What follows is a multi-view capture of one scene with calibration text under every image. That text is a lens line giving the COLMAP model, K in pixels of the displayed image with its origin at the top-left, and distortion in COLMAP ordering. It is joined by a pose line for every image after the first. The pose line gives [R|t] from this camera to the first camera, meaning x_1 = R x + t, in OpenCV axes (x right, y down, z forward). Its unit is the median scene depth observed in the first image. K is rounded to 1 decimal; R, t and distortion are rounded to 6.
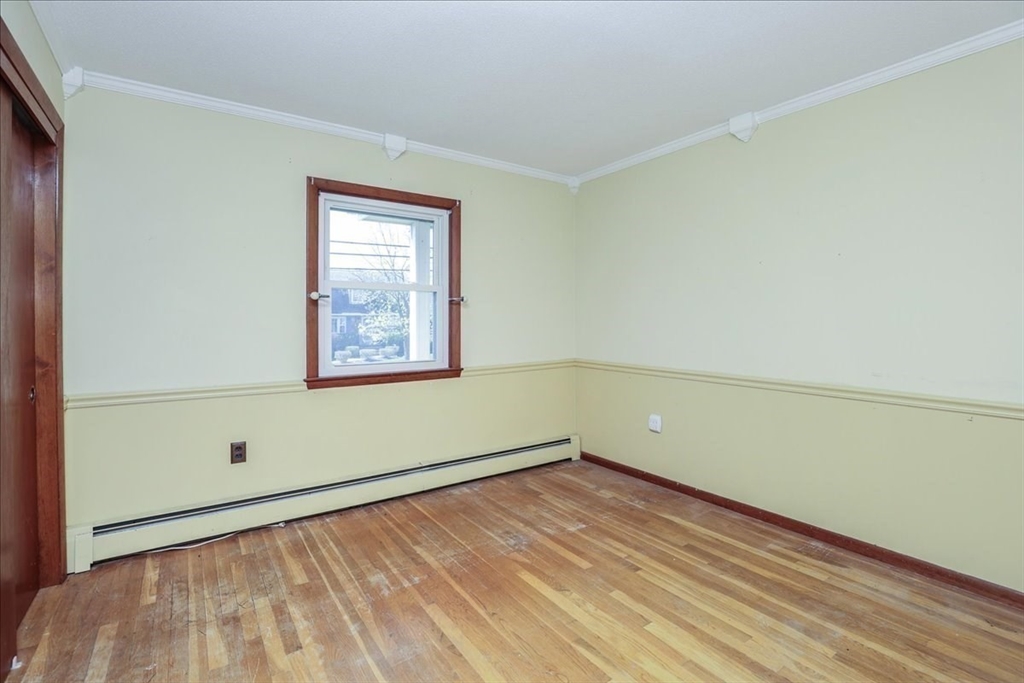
lens RADIAL K [[477.8, 0, 508.1], [0, 477.8, 328.0], [0, 0, 1]] dist [-0.038945, 0.007269]
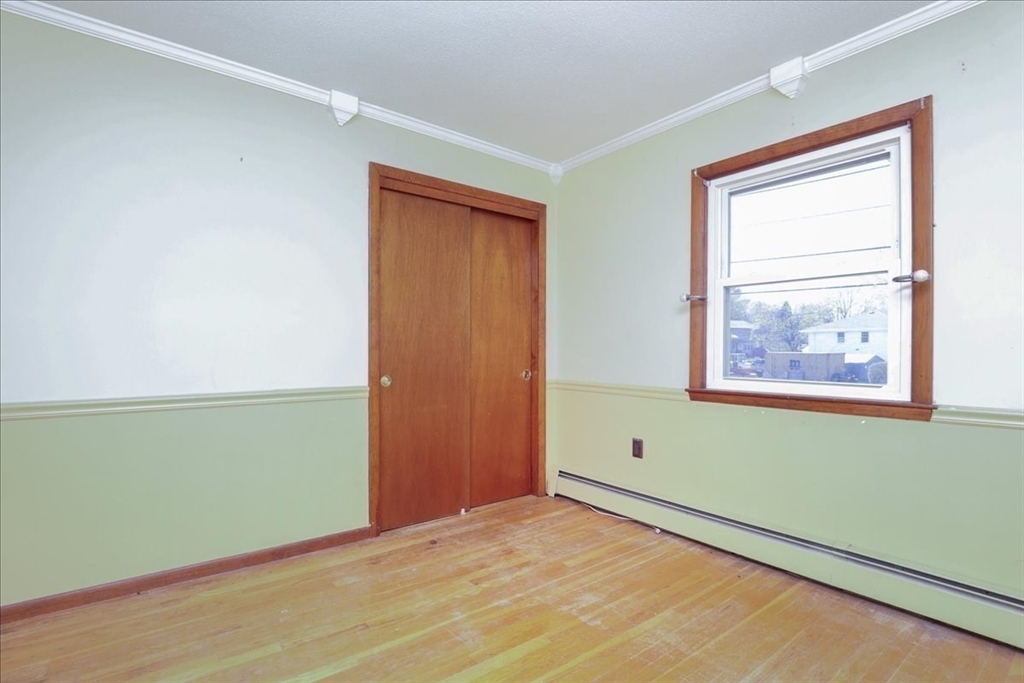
lens RADIAL K [[477.8, 0, 510.7], [0, 477.8, 348.8], [0, 0, 1]] dist [-0.038945, 0.007269]
pose [[0.050501, 0.005883, -0.998707, 0.567355], [-0.012749, 0.999905, 0.005245, 0.033615], [0.998643, 0.012468, 0.050571, 0.706051]]
